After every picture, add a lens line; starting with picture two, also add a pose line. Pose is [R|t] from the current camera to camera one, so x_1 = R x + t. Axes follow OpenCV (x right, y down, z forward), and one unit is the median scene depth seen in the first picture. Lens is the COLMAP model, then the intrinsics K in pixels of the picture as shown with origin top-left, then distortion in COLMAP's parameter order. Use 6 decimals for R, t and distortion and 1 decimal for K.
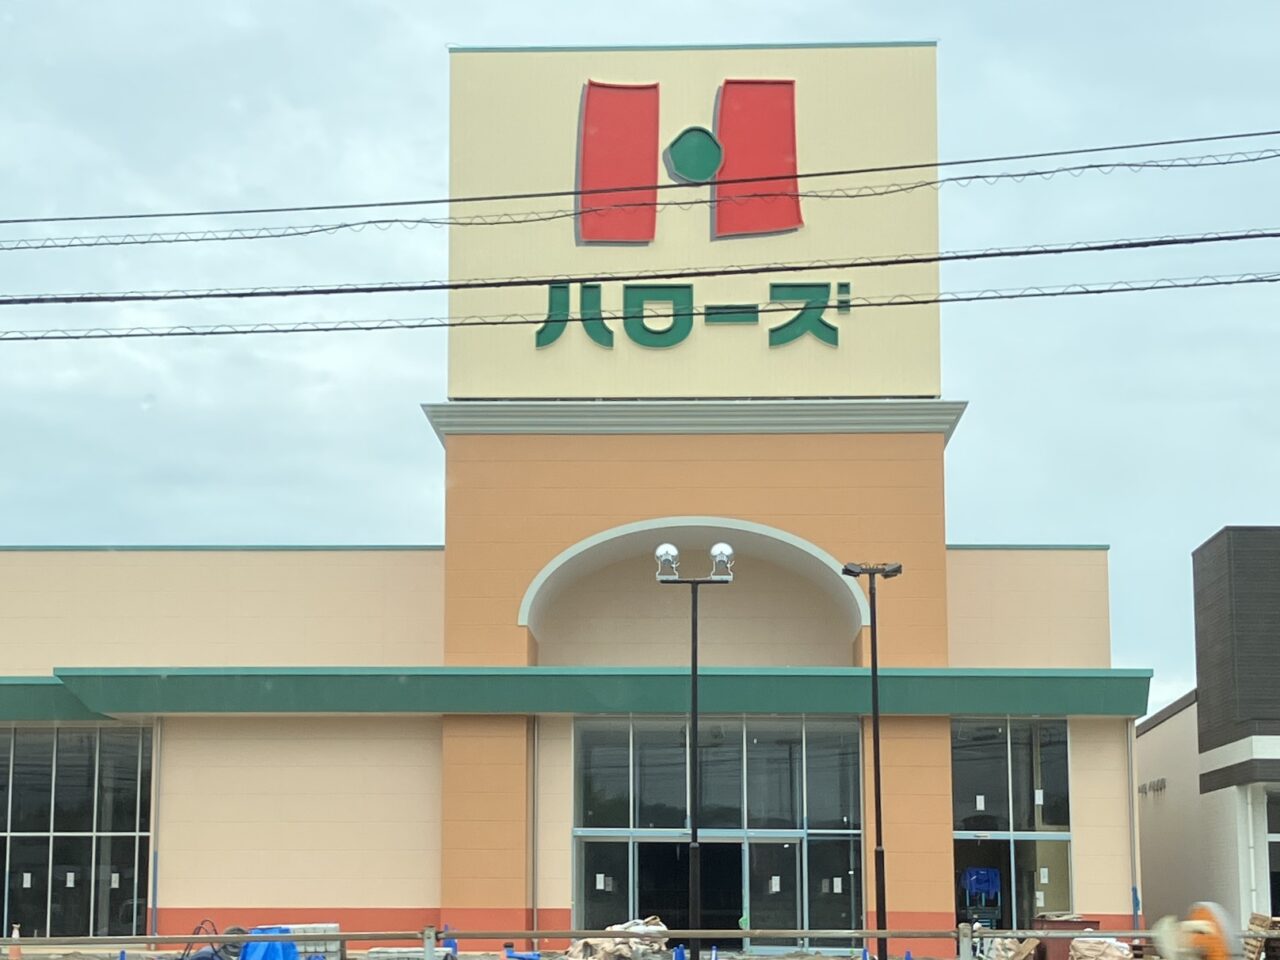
lens RADIAL K [[1519.8, 0, 637.3], [0, 1519.8, 570.9], [0, 0, 1]] dist [0.047429, -0.004805]
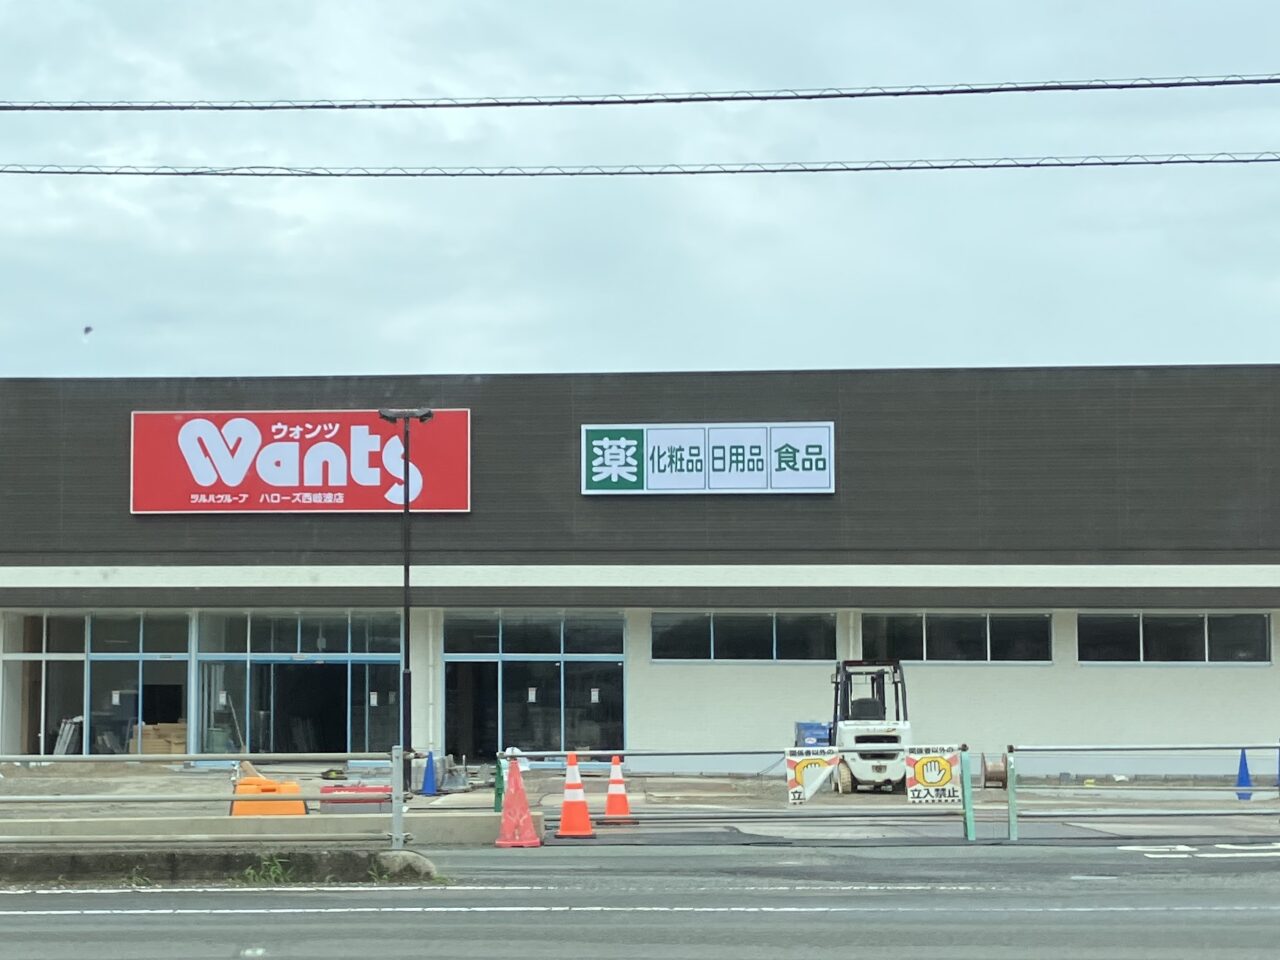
lens RADIAL K [[1481.7, 0, 640.0], [0, 1481.7, 480.0], [0, 0, 1]] dist [0.089236, -0.009428]
pose [[0.997869, -0.005709, -0.065001, 0.923186], [0.009037, 0.998657, 0.051022, -0.007117], [0.064622, -0.051501, 0.996580, -0.058251]]
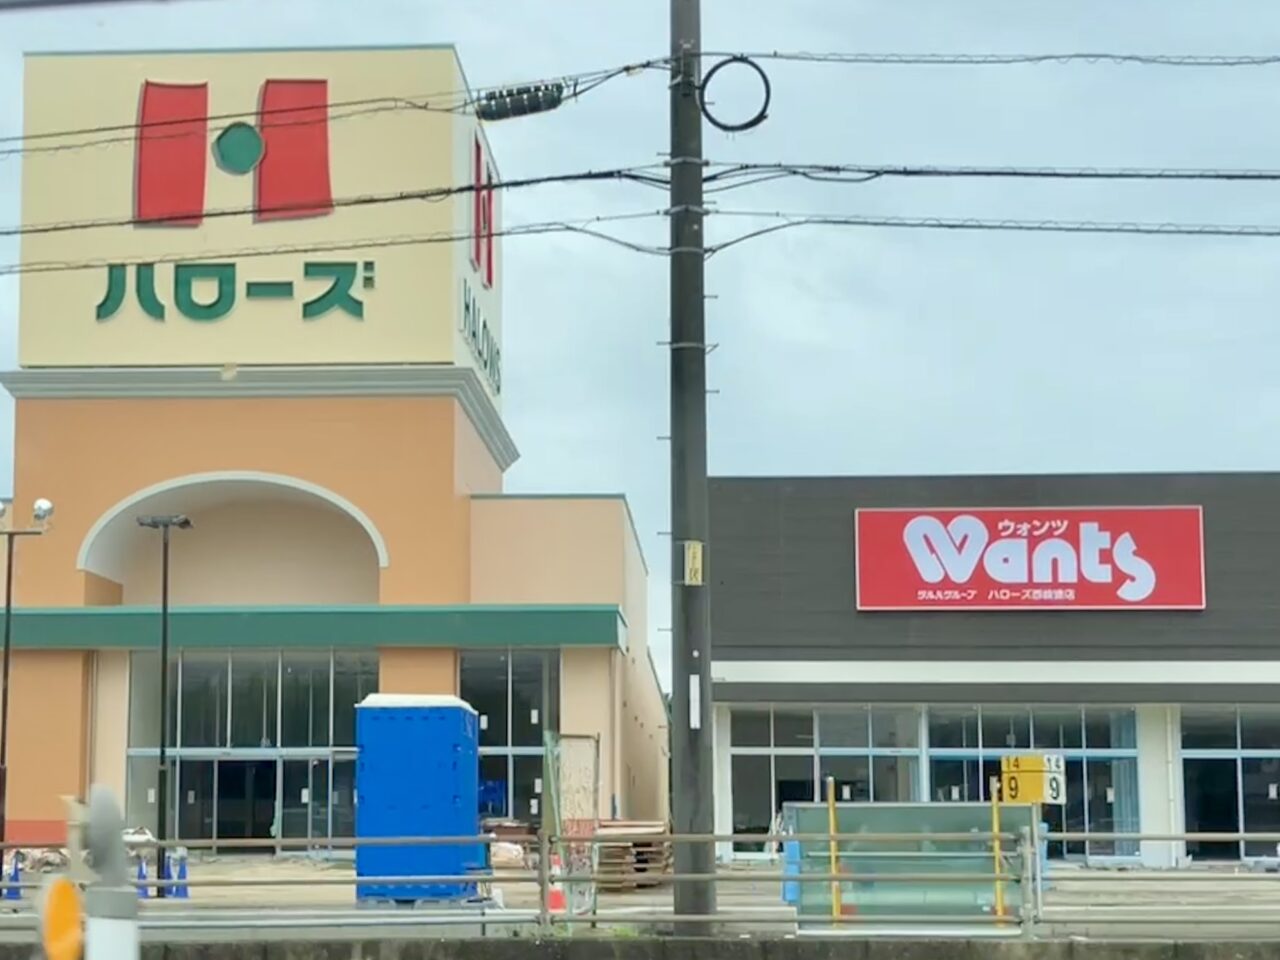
lens RADIAL K [[1399.0, 0, 639.2], [0, 1399.0, 529.7], [0, 0, 1]] dist [0.057302, -0.023110]
pose [[0.999820, -0.006623, -0.017782, 0.350626], [0.006875, 0.999877, 0.014107, -0.005007], [0.017686, -0.014227, 0.999742, -0.032212]]
